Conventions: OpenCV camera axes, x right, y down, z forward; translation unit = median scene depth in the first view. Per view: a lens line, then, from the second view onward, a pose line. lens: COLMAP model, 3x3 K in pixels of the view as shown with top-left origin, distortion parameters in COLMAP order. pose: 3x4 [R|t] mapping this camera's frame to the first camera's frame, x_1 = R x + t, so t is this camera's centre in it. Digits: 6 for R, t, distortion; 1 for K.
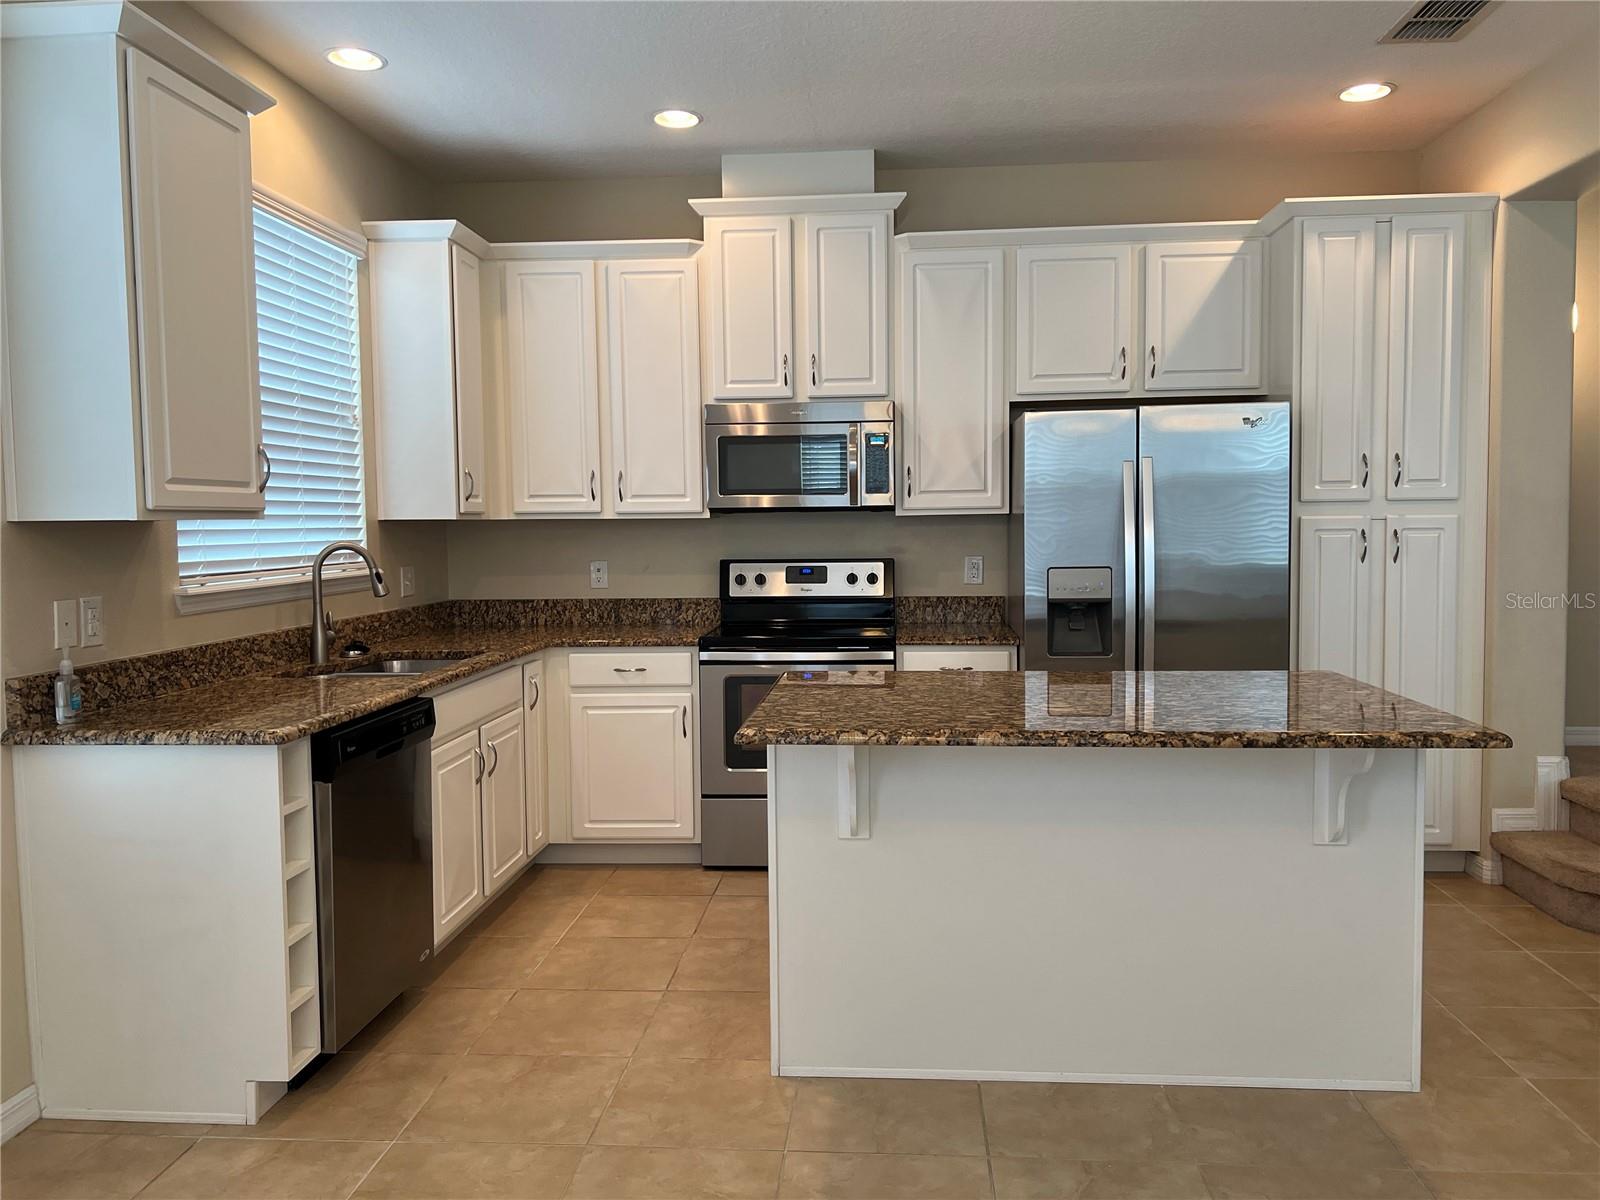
lens RADIAL K [[1203.6, 0, 812.6], [0, 1203.6, 589.7], [0, 0, 1]] dist [0.059248, -0.066543]
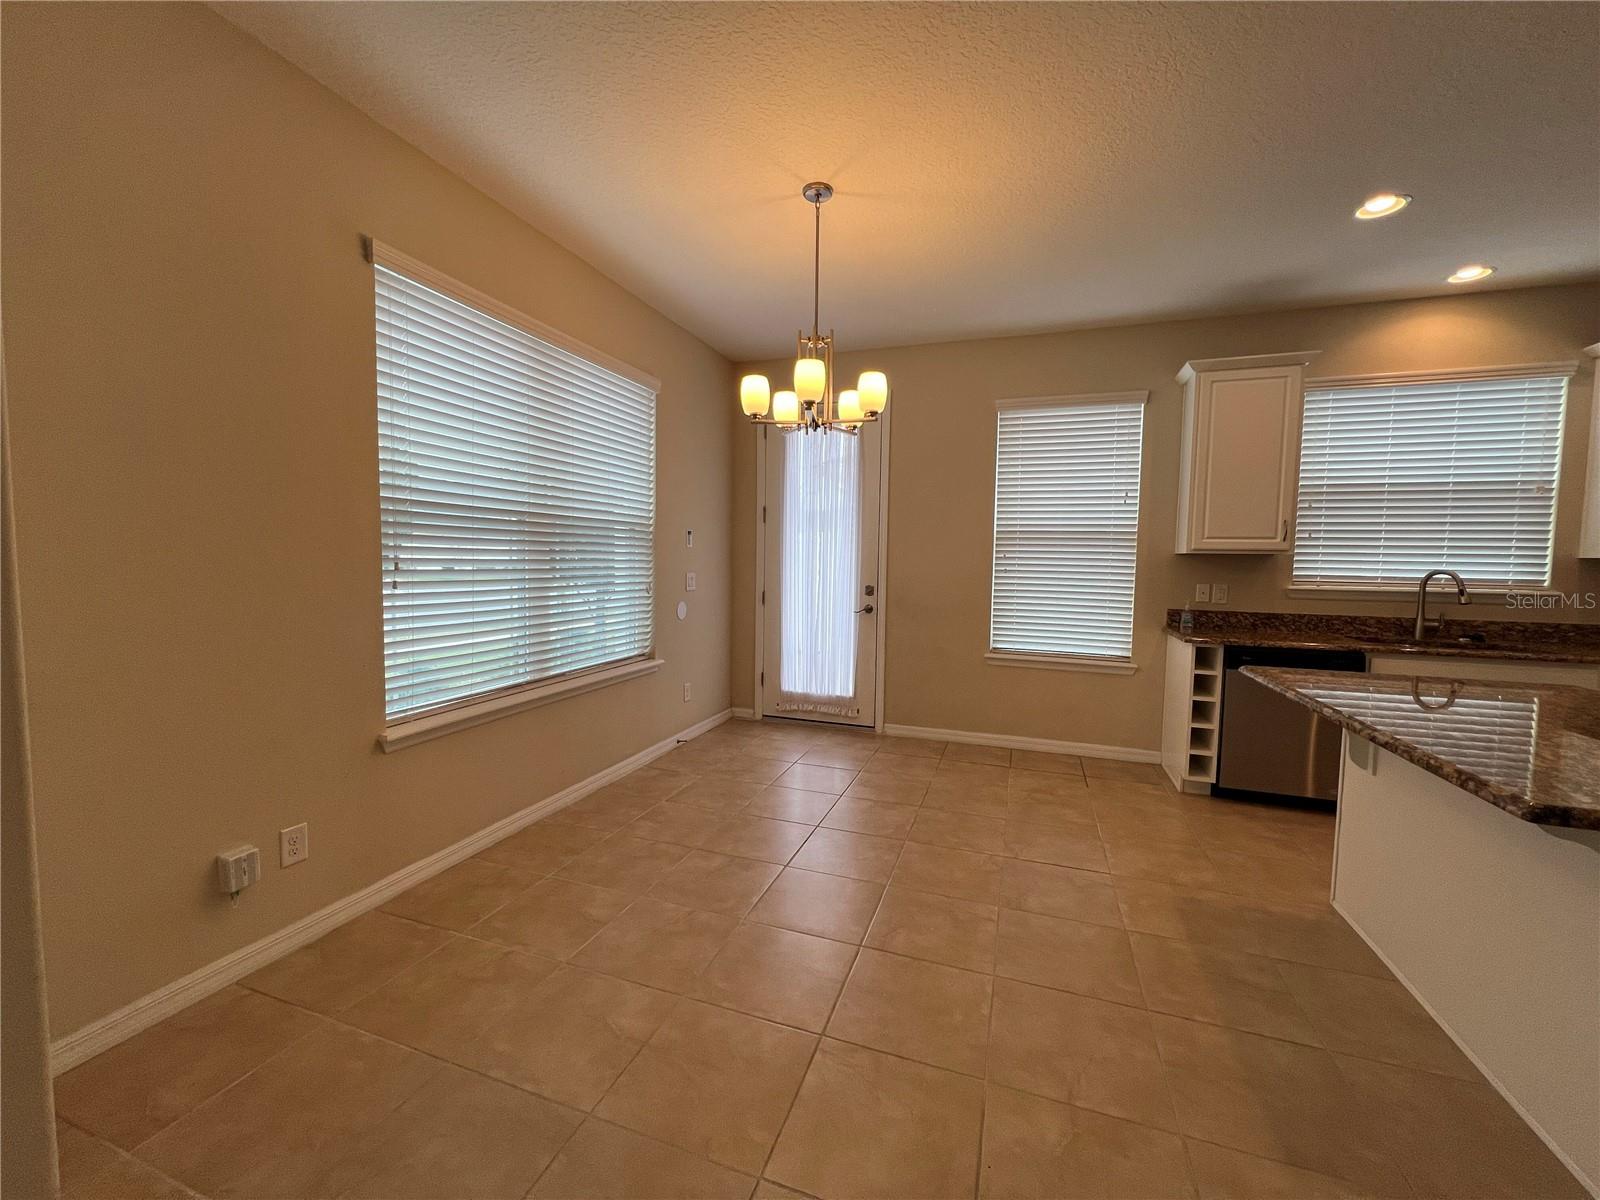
lens RADIAL K [[639.6, 0, 796.4], [0, 639.6, 598.1], [0, 0, 1]] dist [-0.001774, -0.000549]
pose [[-0.266763, 0.071795, -0.961084, 0.885618], [-0.068149, 0.993320, 0.093118, -0.028186], [0.961350, 0.090337, -0.260088, 0.477414]]
